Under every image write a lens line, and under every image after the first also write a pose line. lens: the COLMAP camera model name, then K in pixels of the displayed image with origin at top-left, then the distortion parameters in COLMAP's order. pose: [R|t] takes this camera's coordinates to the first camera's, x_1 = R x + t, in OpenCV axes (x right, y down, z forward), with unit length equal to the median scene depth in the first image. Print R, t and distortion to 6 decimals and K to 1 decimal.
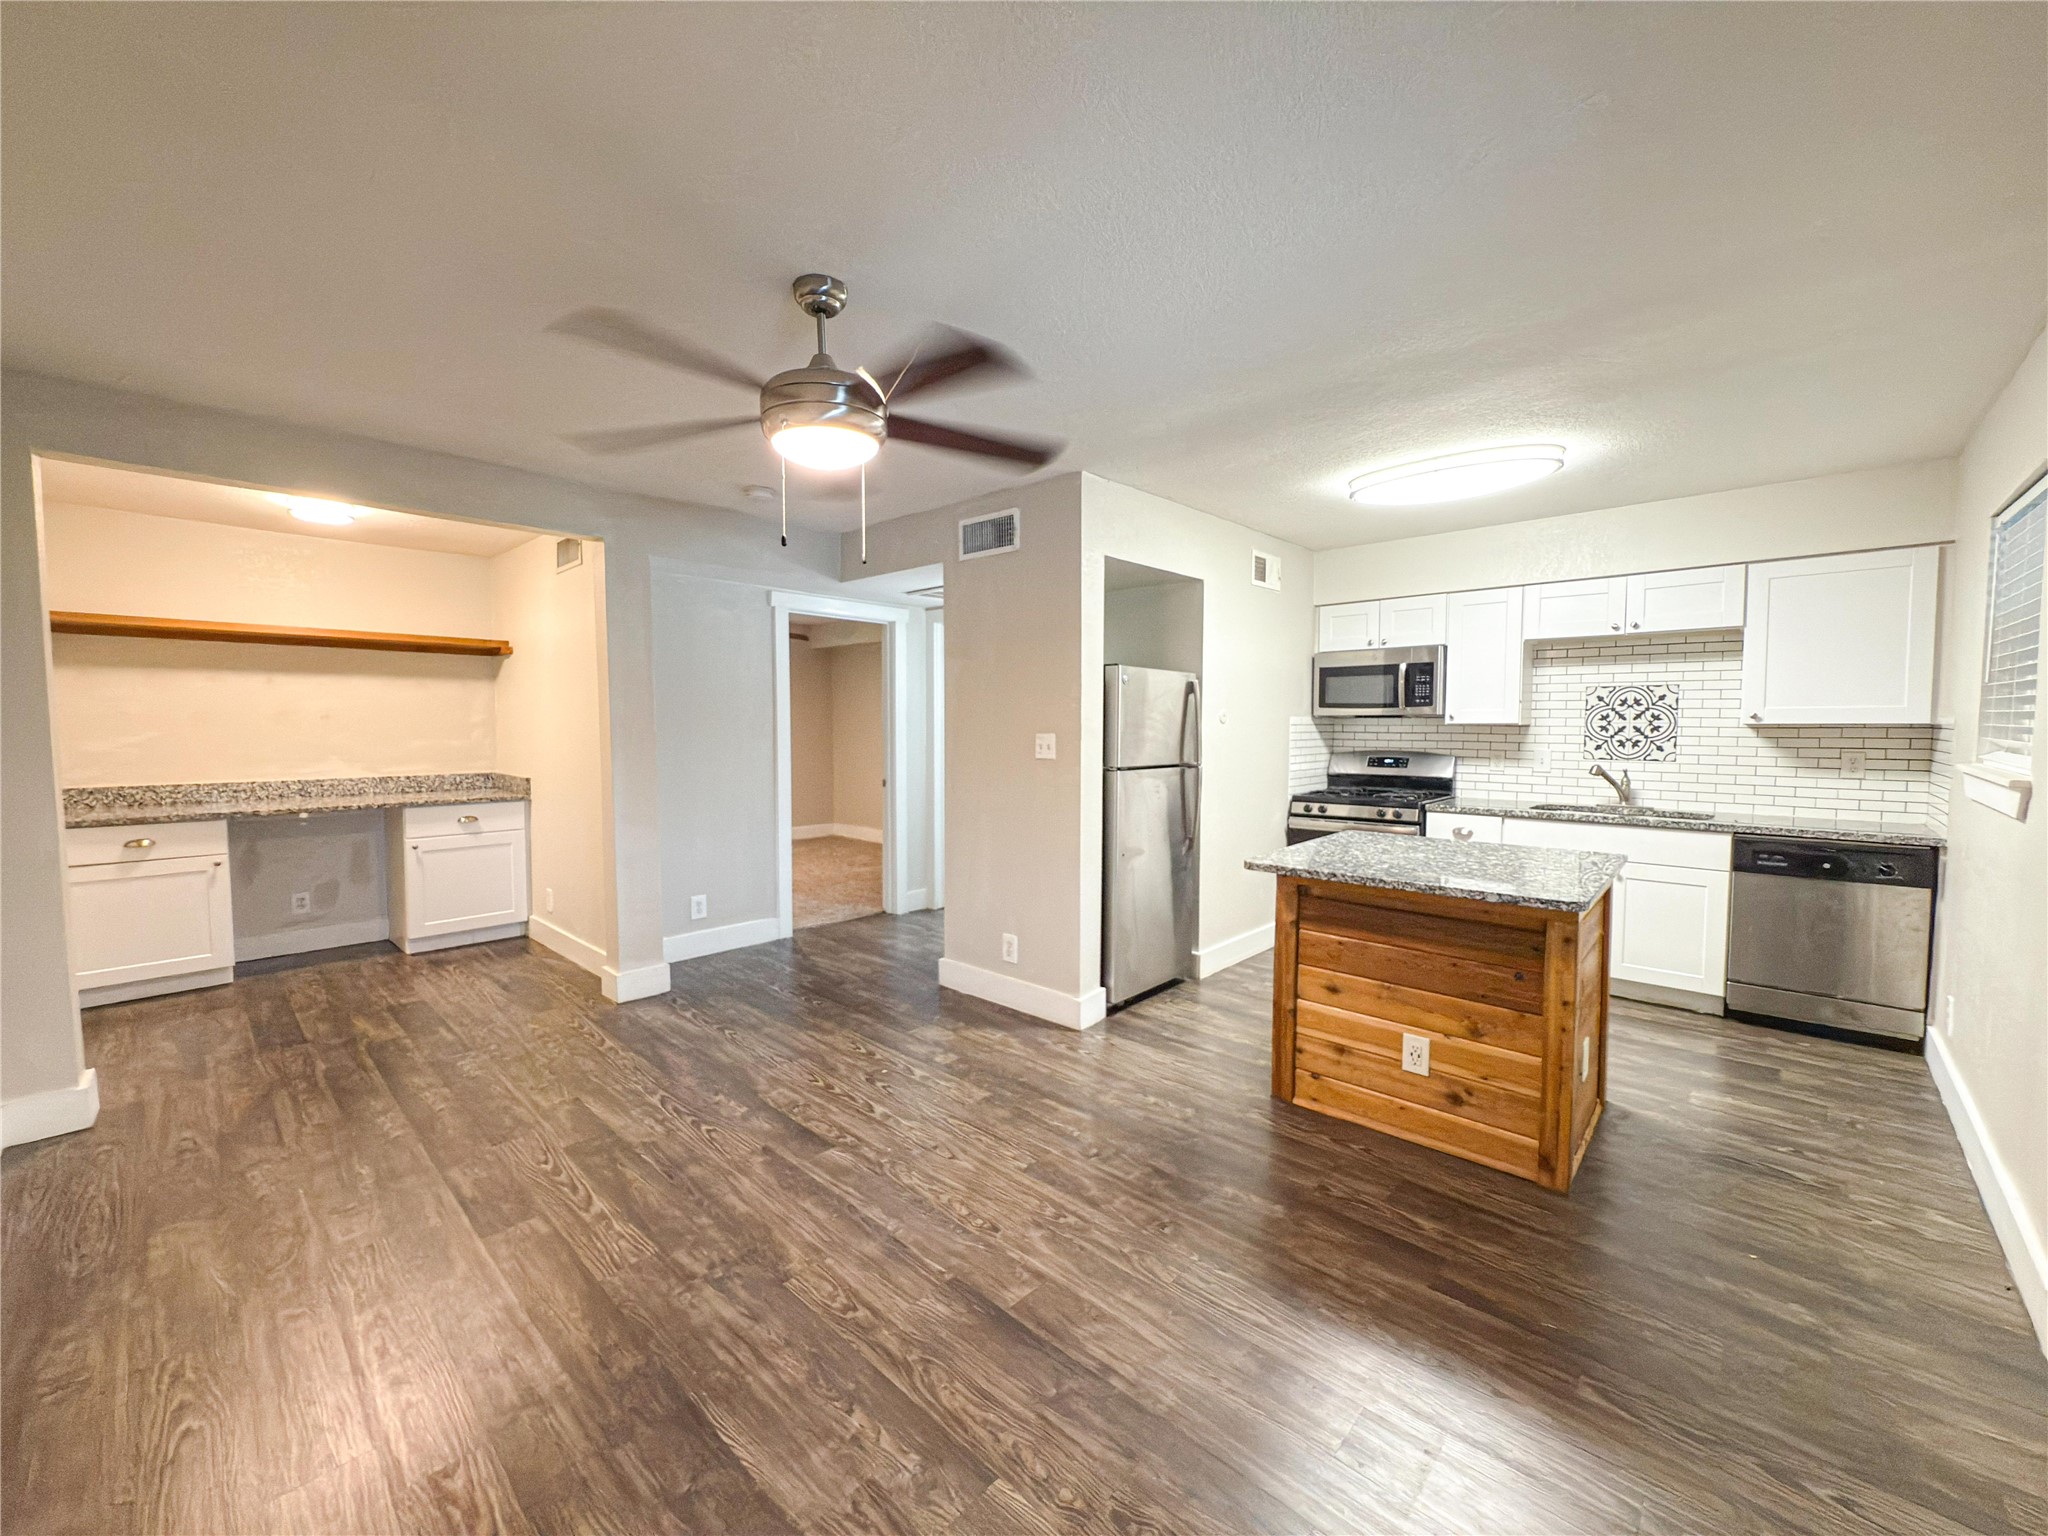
lens RADIAL K [[816.1, 0, 1024.0], [0, 816.1, 768.0], [0, 0, 1]] dist [-0.000088, 0.000183]
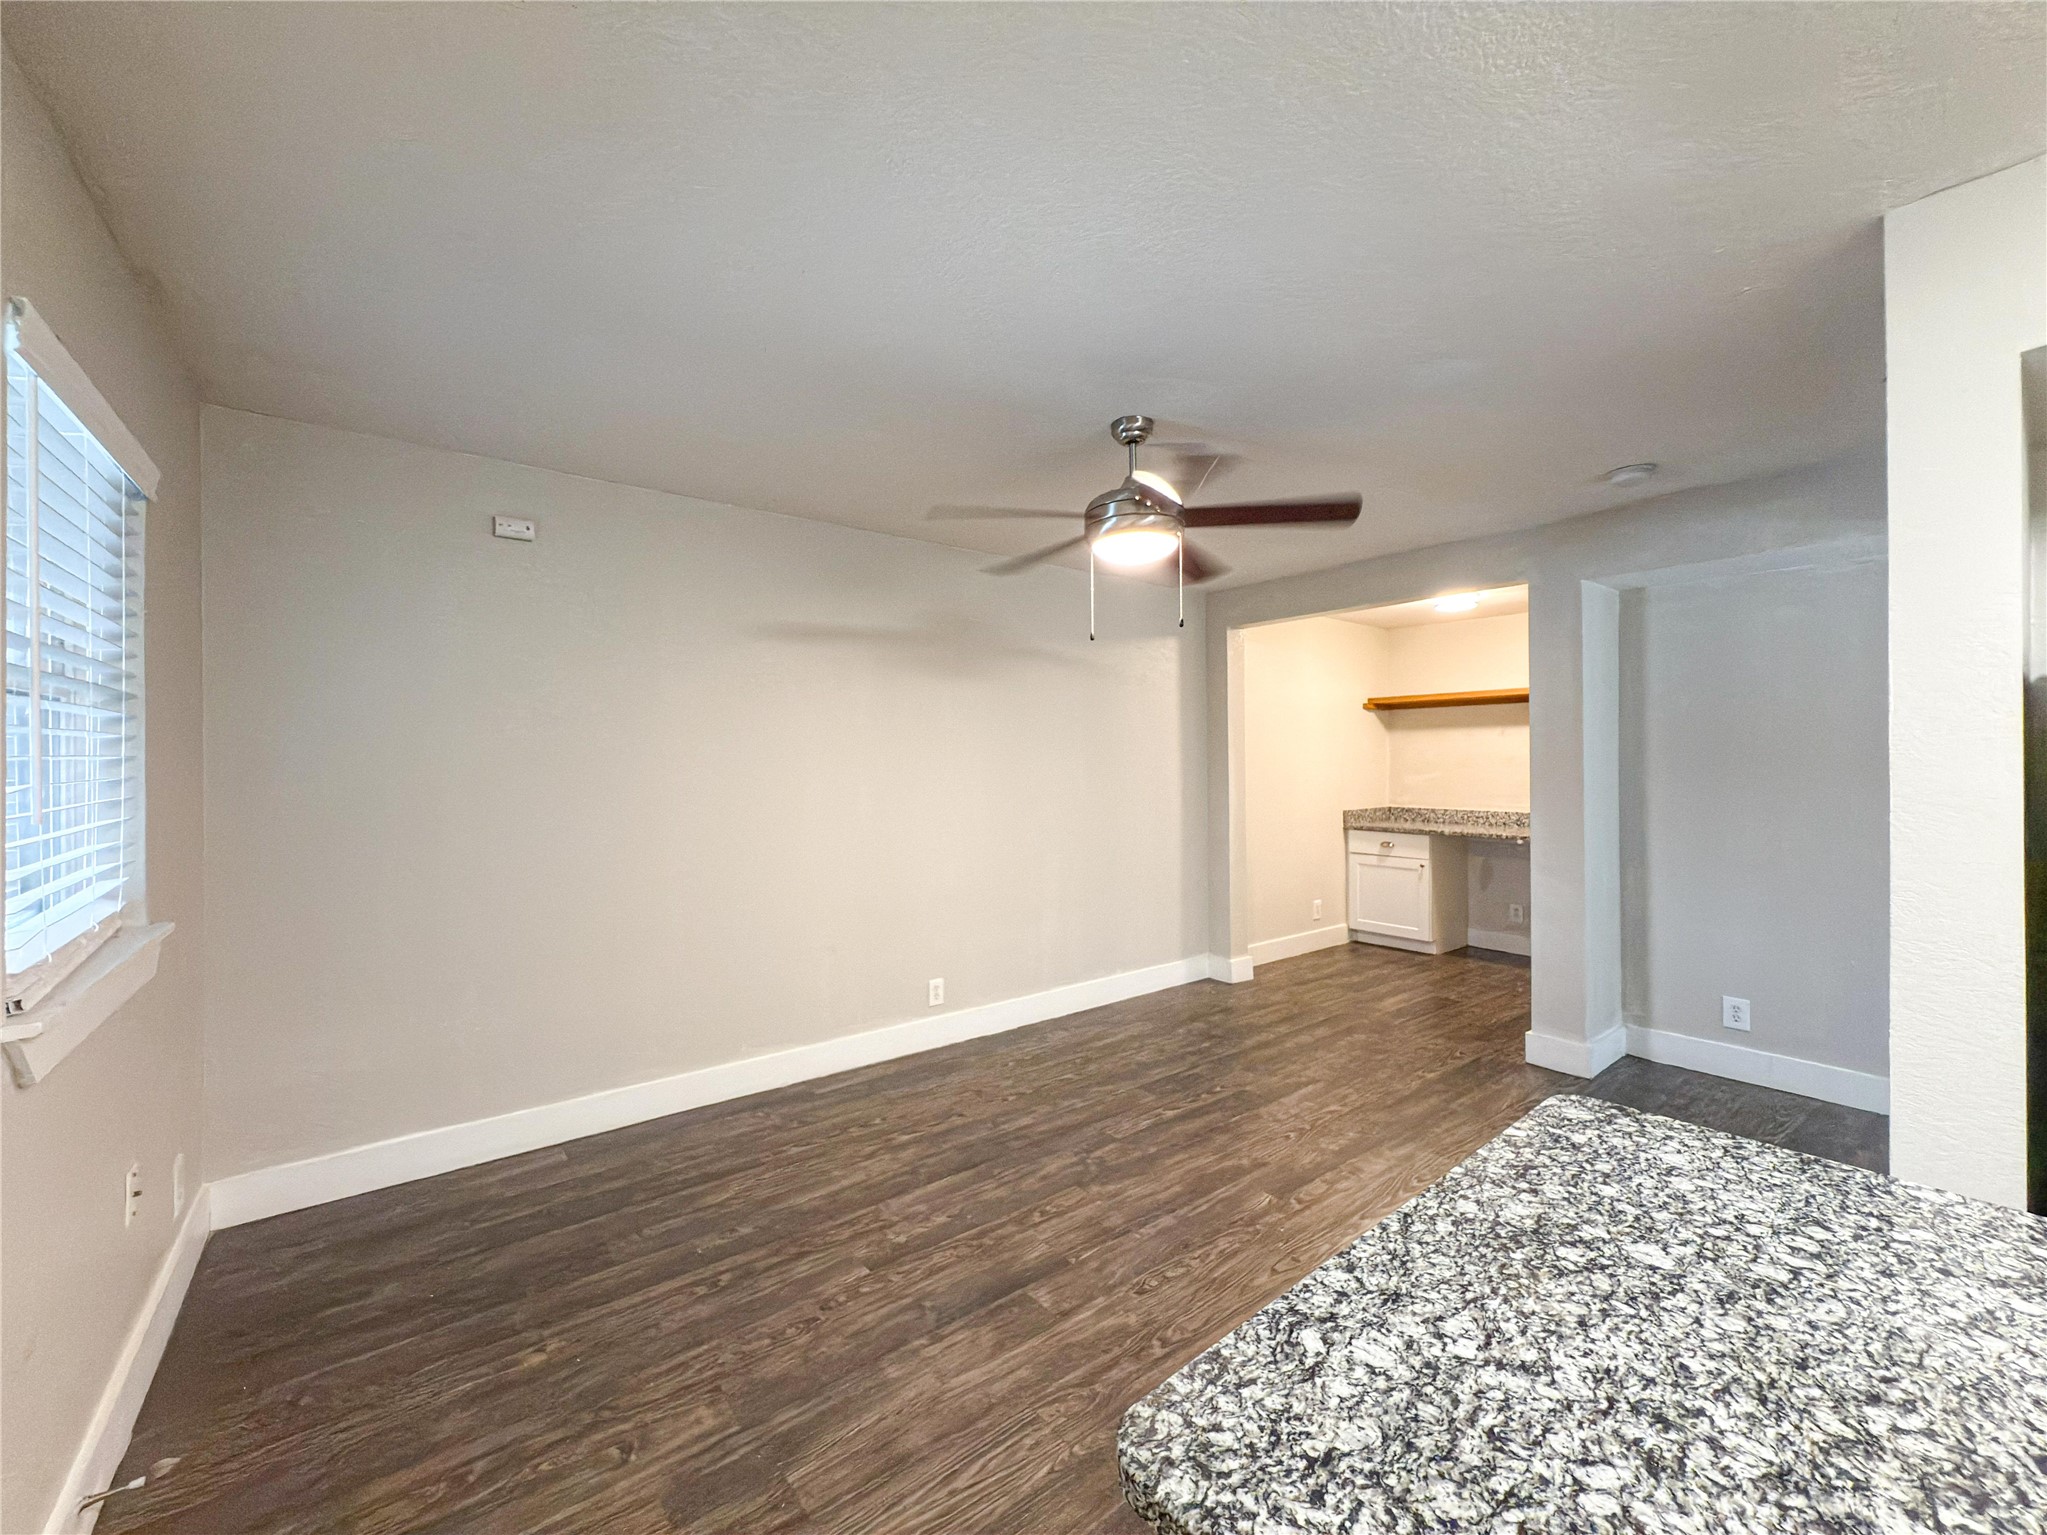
lens RADIAL K [[813.1, 0, 1023.5], [0, 813.1, 767.5], [0, 0, 1]] dist [-0.000252, 0.000592]
pose [[-0.158592, 0.004364, -0.987335, 0.503619], [-0.051649, 0.998584, 0.012710, -0.034372], [0.985992, 0.053011, -0.158142, 0.526199]]
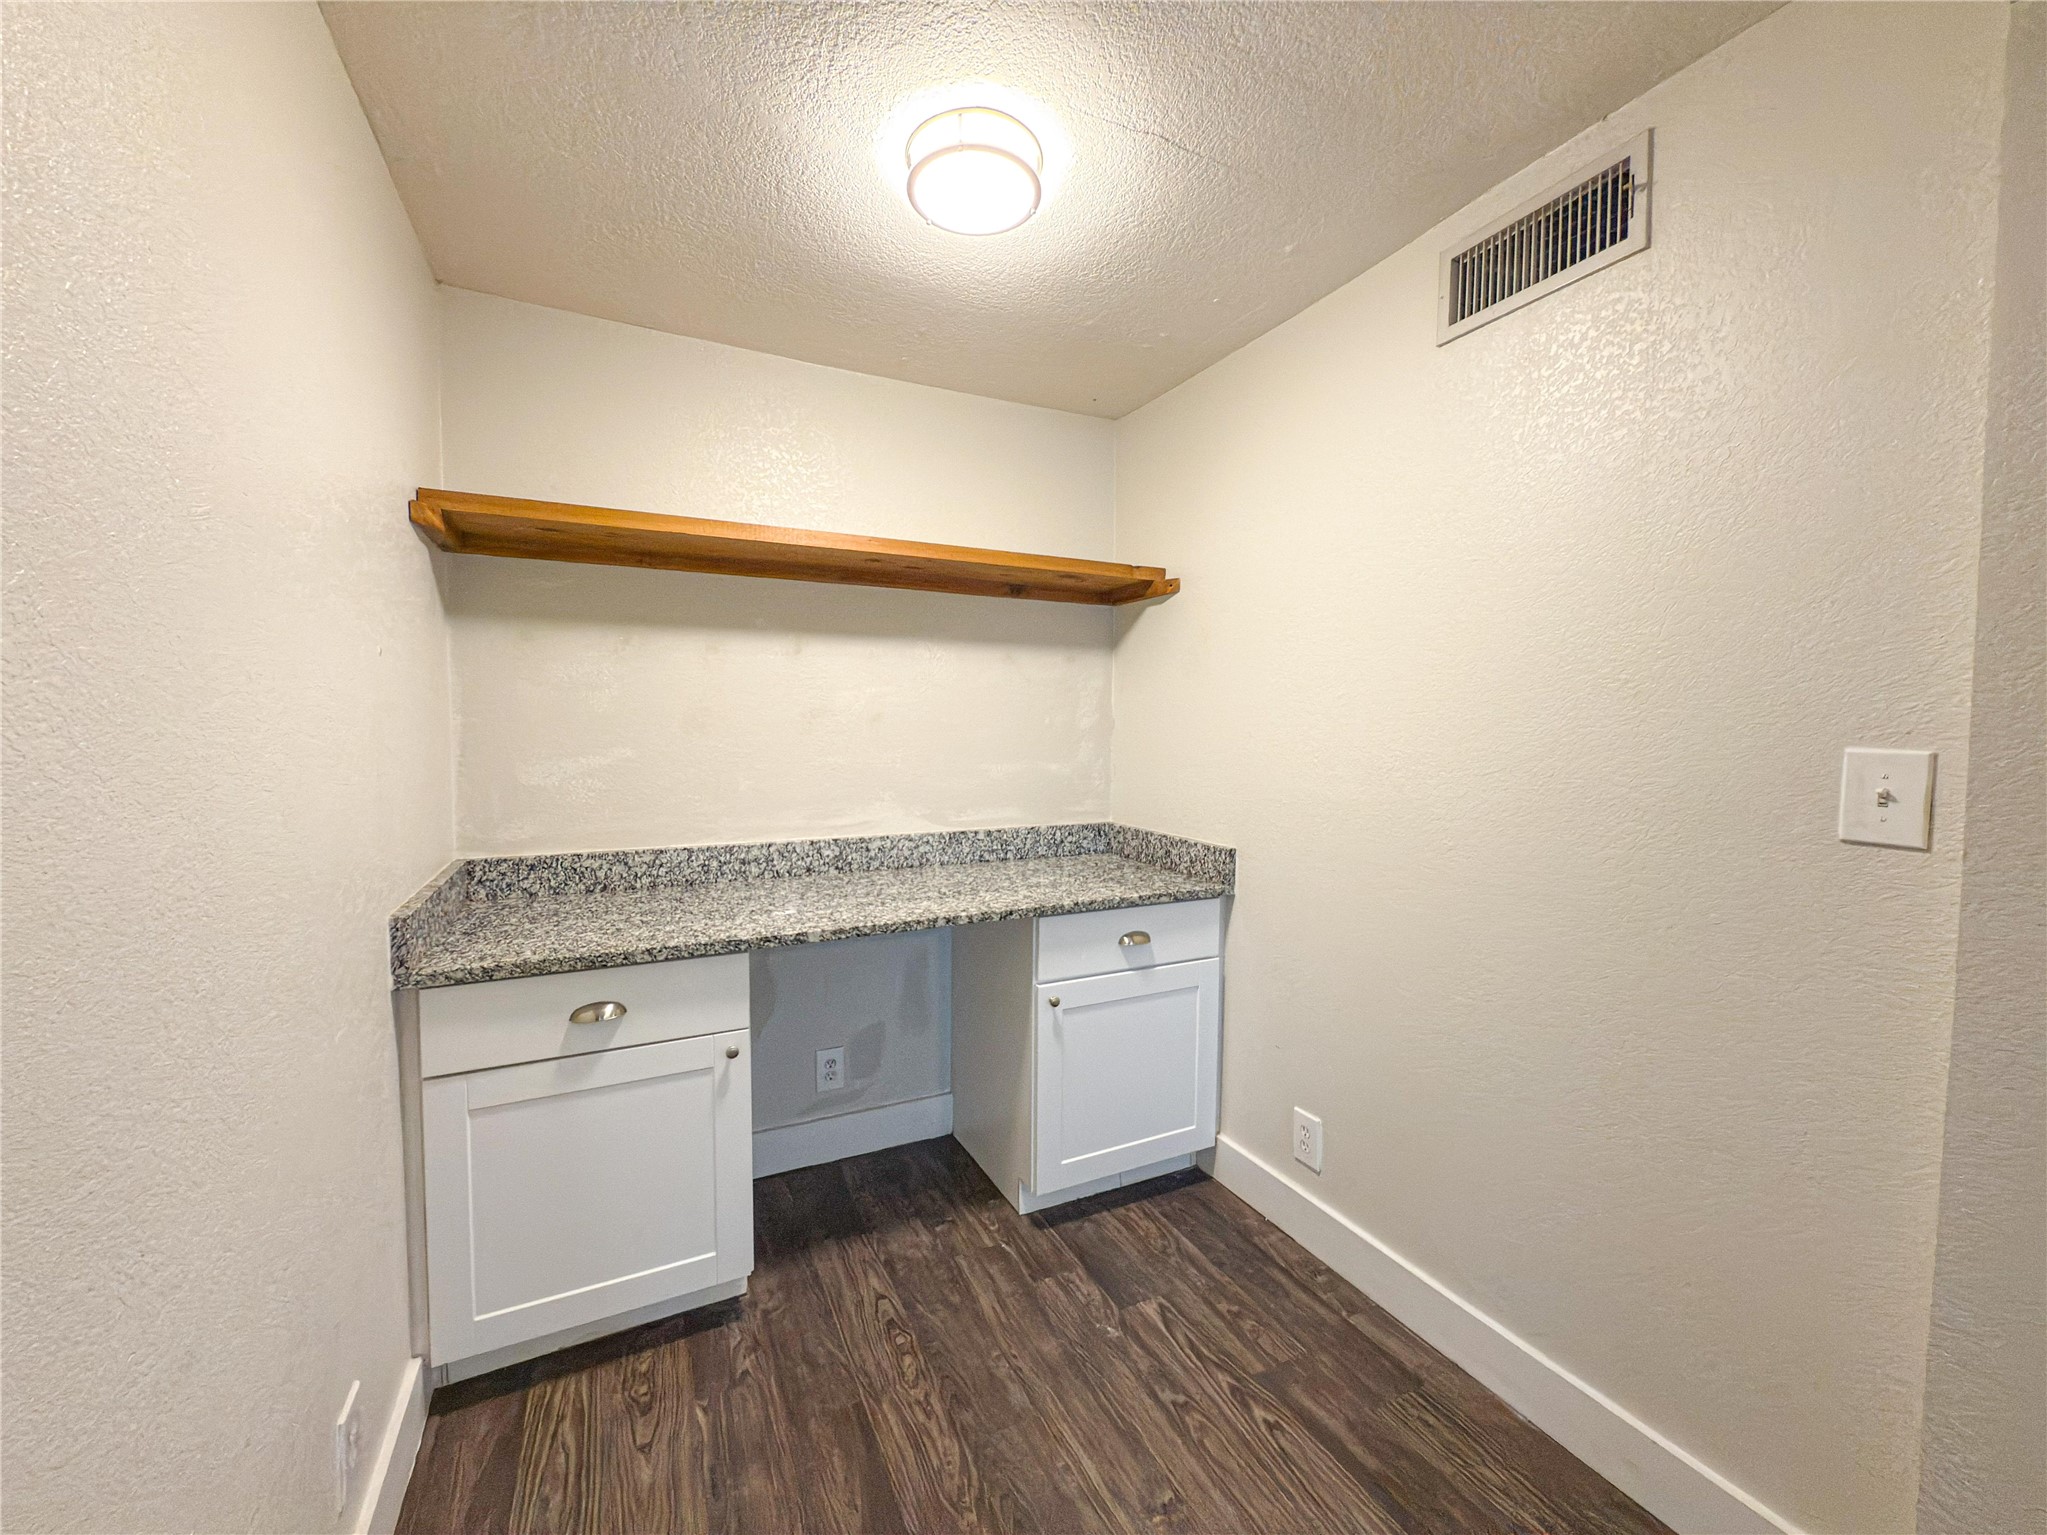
lens RADIAL K [[825.8, 0, 1023.5], [0, 825.8, 767.5], [0, 0, 1]] dist [0.000642, 0.000078]
pose [[0.934466, 0.021822, -0.355382, -0.678385], [-0.023014, 0.999735, 0.000871, -0.039797], [0.355307, 0.007365, 0.934721, 0.631129]]
